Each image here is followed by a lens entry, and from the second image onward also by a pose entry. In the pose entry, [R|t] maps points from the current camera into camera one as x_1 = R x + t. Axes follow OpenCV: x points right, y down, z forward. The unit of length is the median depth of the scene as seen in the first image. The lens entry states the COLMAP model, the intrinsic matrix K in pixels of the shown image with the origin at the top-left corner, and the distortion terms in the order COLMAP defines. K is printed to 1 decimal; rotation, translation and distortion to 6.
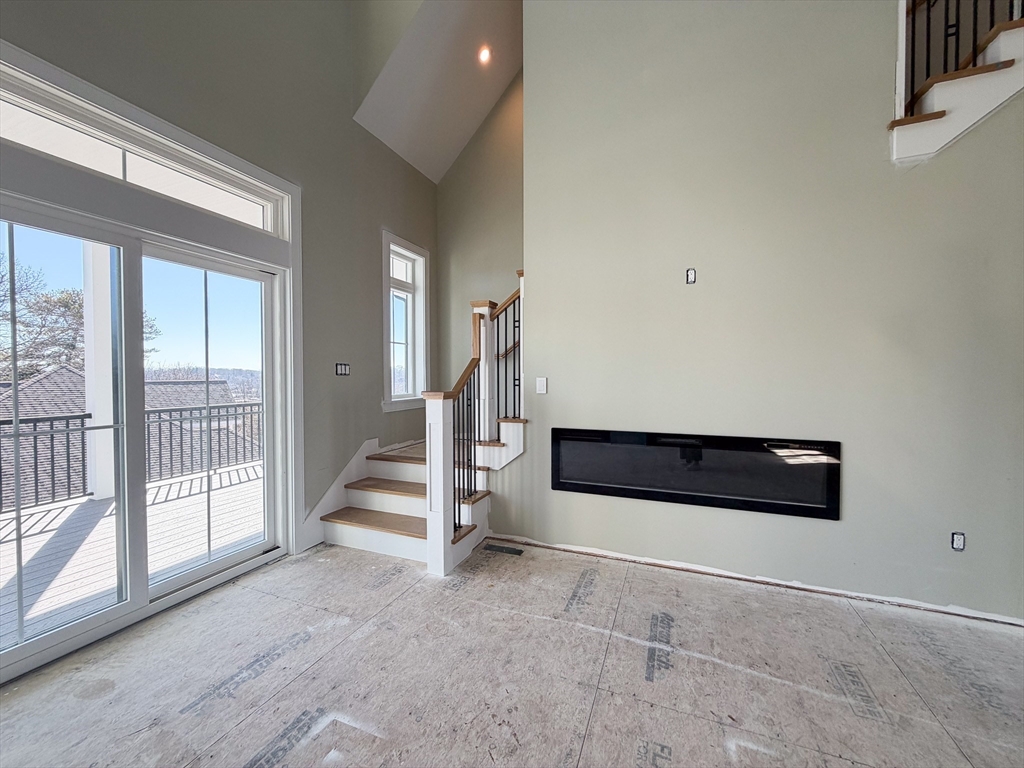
lens RADIAL K [[410.3, 0, 512.3], [0, 410.3, 383.8], [0, 0, 1]] dist [-0.001235, -0.000318]
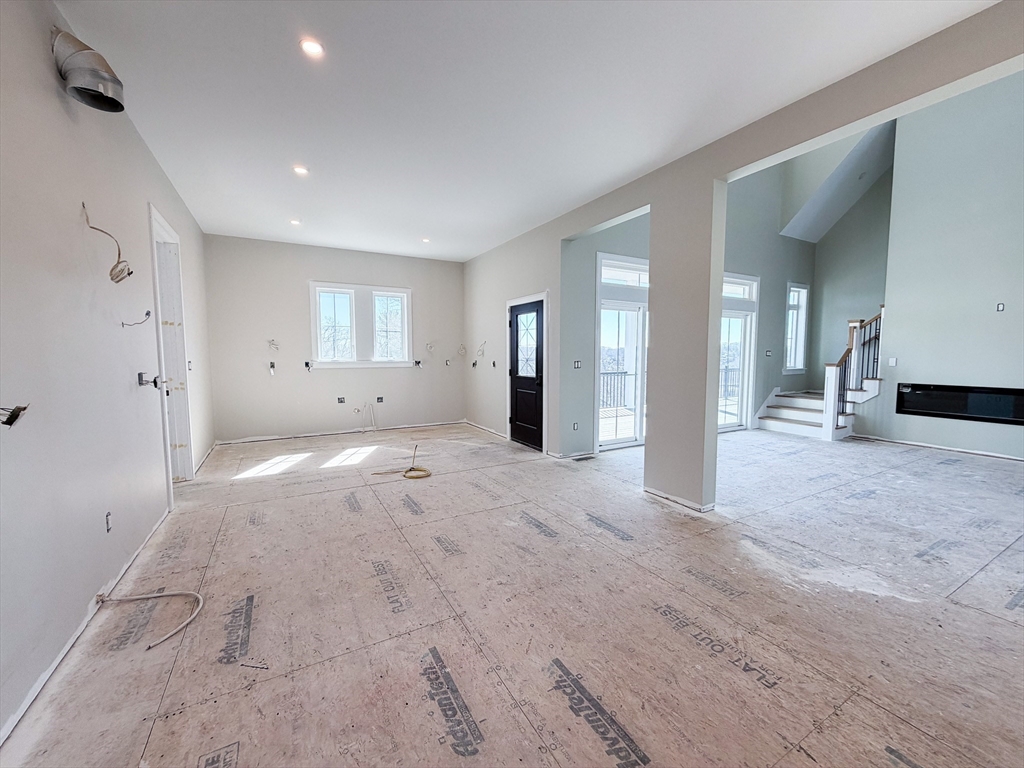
lens RADIAL K [[410.3, 0, 506.0], [0, 410.3, 382.8], [0, 0, 1]] dist [-0.001235, -0.000318]
pose [[0.774885, 0.047237, -0.630335, -0.120683], [-0.010193, 0.998008, 0.062260, -0.000474], [0.632020, -0.041820, 0.773823, -1.675468]]
